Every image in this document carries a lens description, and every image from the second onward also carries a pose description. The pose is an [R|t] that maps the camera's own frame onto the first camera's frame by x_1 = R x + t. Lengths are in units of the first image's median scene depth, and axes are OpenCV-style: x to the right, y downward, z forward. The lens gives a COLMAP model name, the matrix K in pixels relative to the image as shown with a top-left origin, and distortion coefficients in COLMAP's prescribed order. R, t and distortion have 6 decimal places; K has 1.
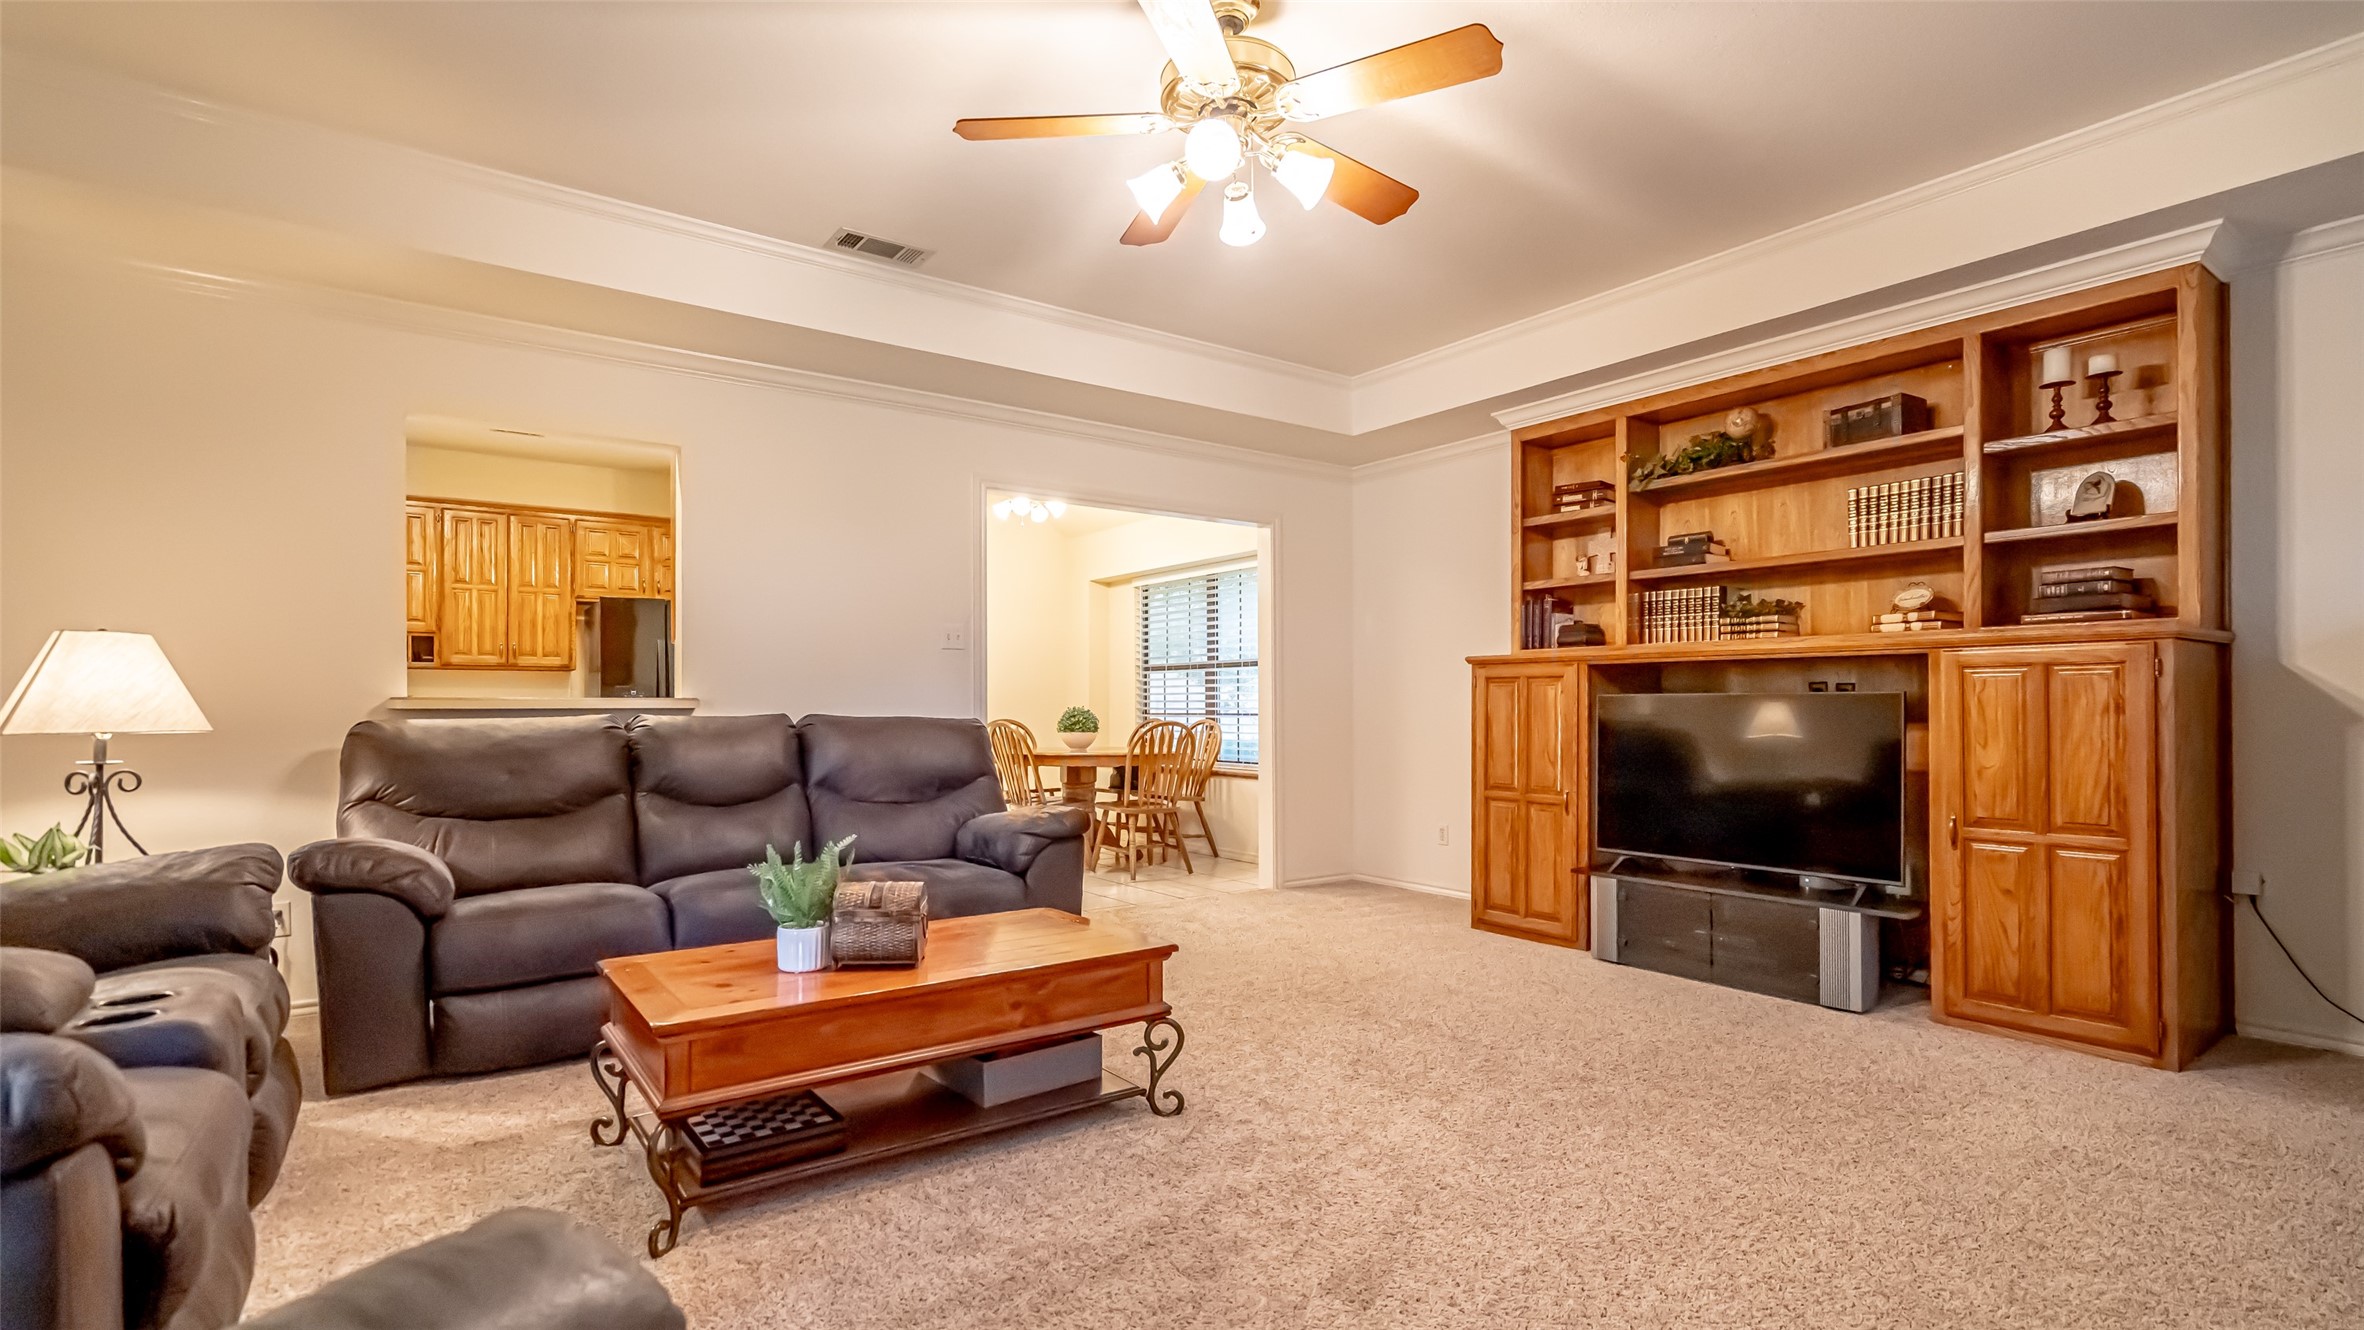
lens RADIAL K [[1069.0, 0, 1173.1], [0, 1069.0, 713.8], [0, 0, 1]] dist [-0.001024, 0.000834]
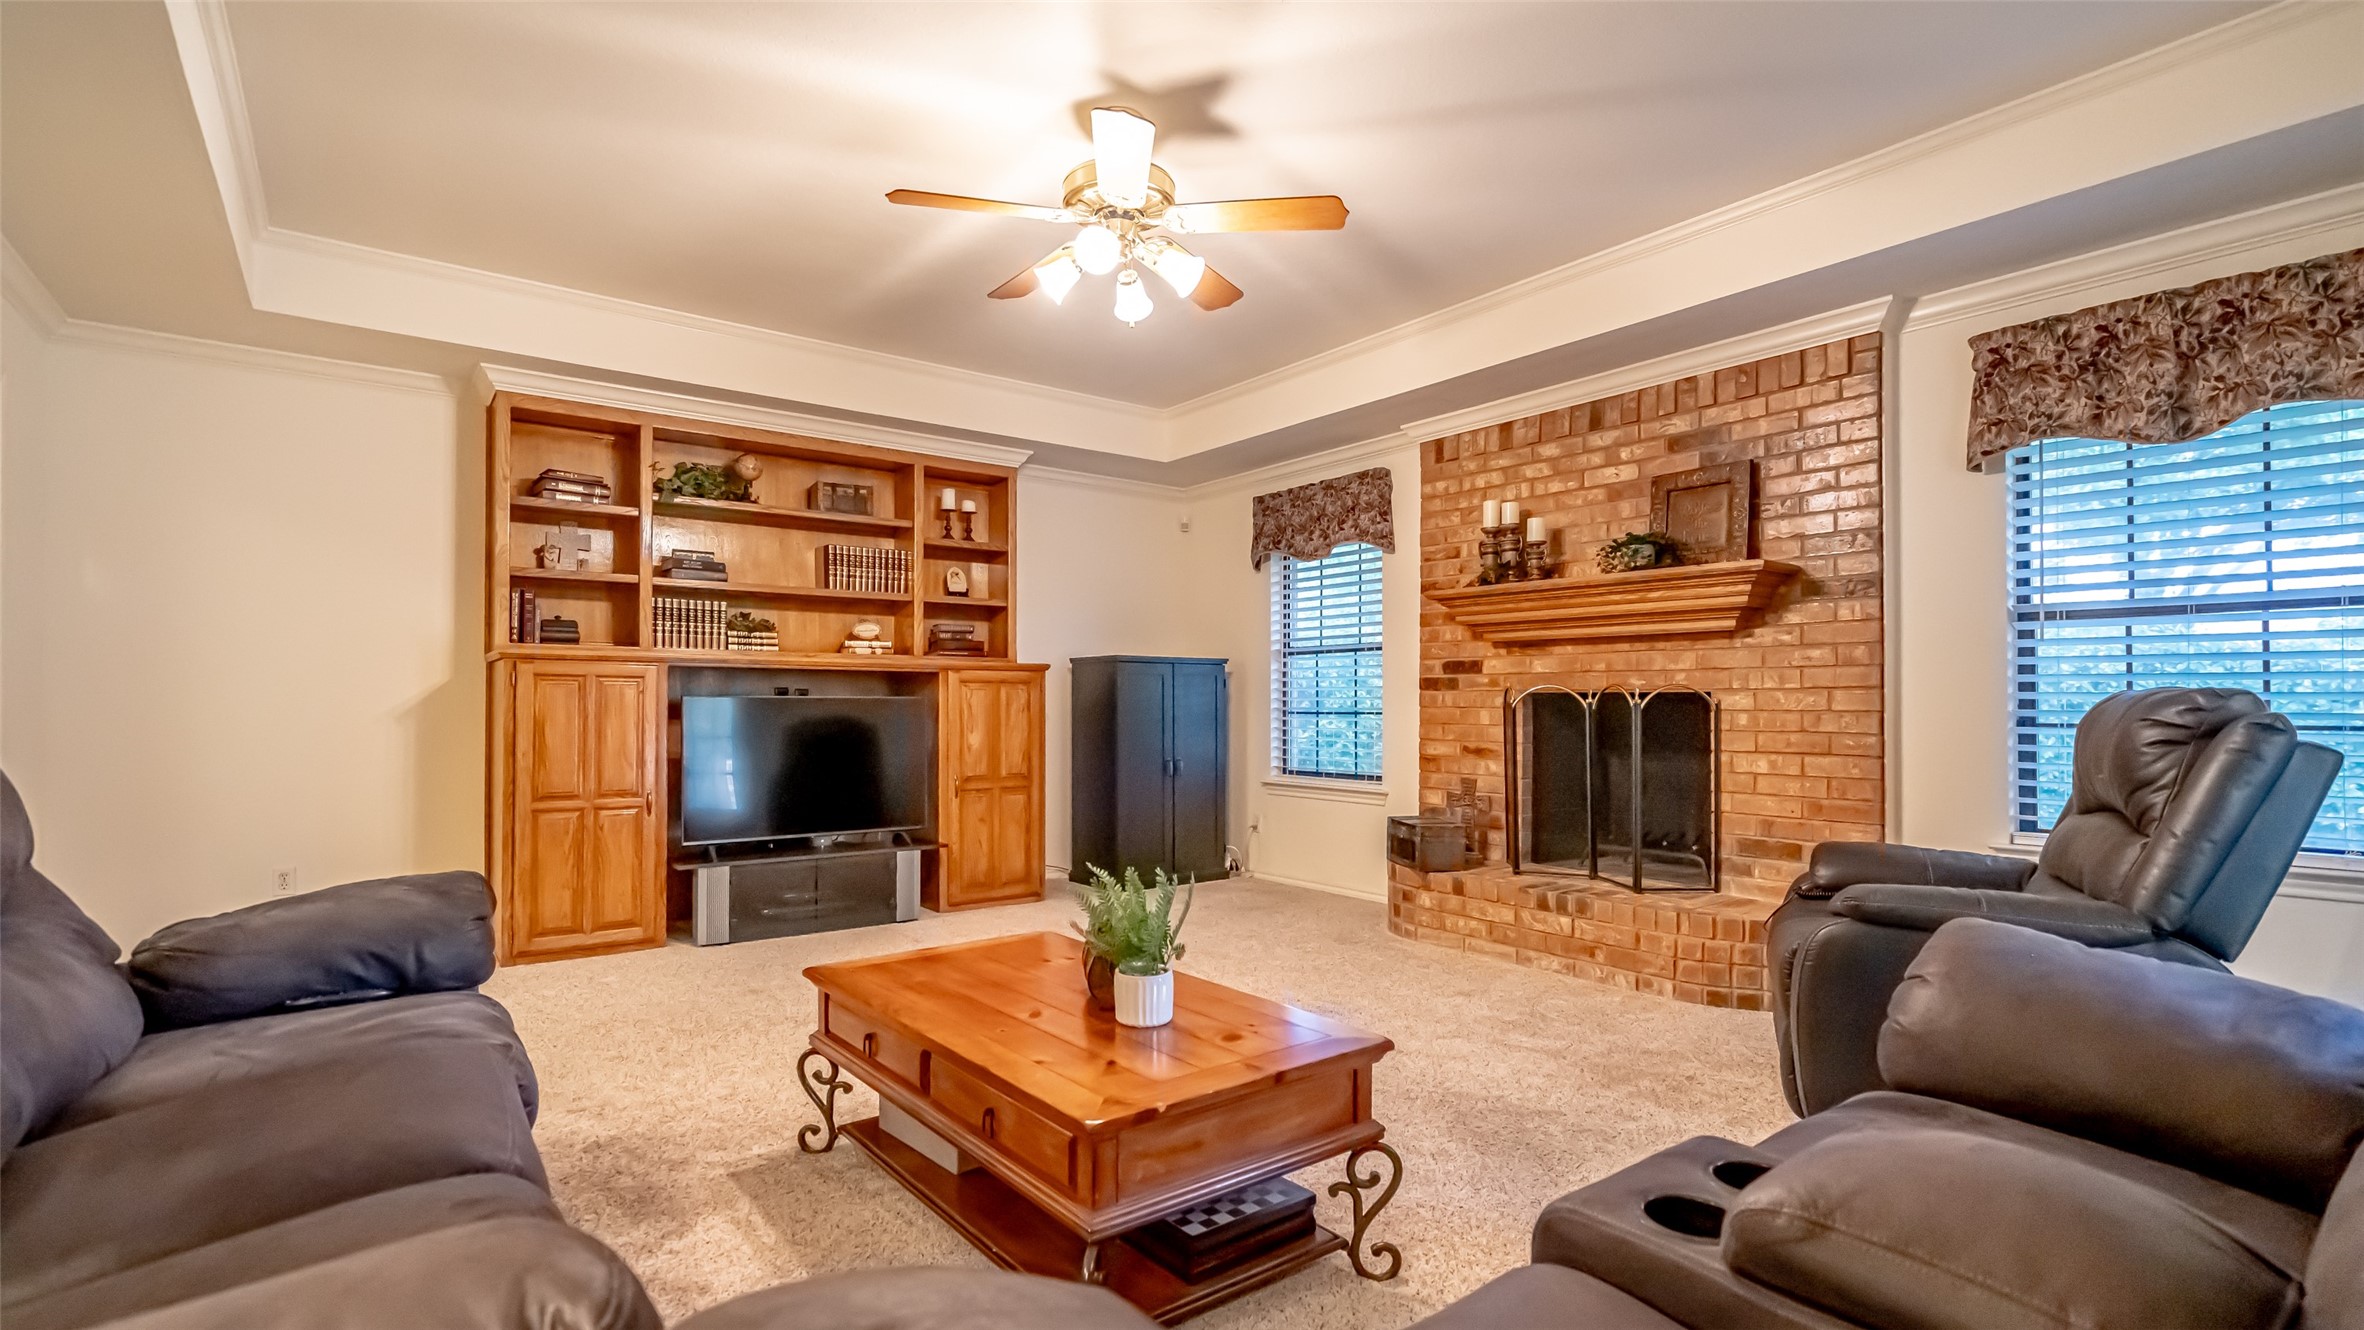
lens RADIAL K [[1069.0, 0, 1169.8], [0, 1069.0, 688.5], [0, 0, 1]] dist [-0.001024, 0.000834]
pose [[0.004699, 0.016734, 0.999849, -0.672993], [0.005508, 0.999844, -0.016760, -0.004858], [-0.999974, 0.005585, 0.004607, 0.545465]]
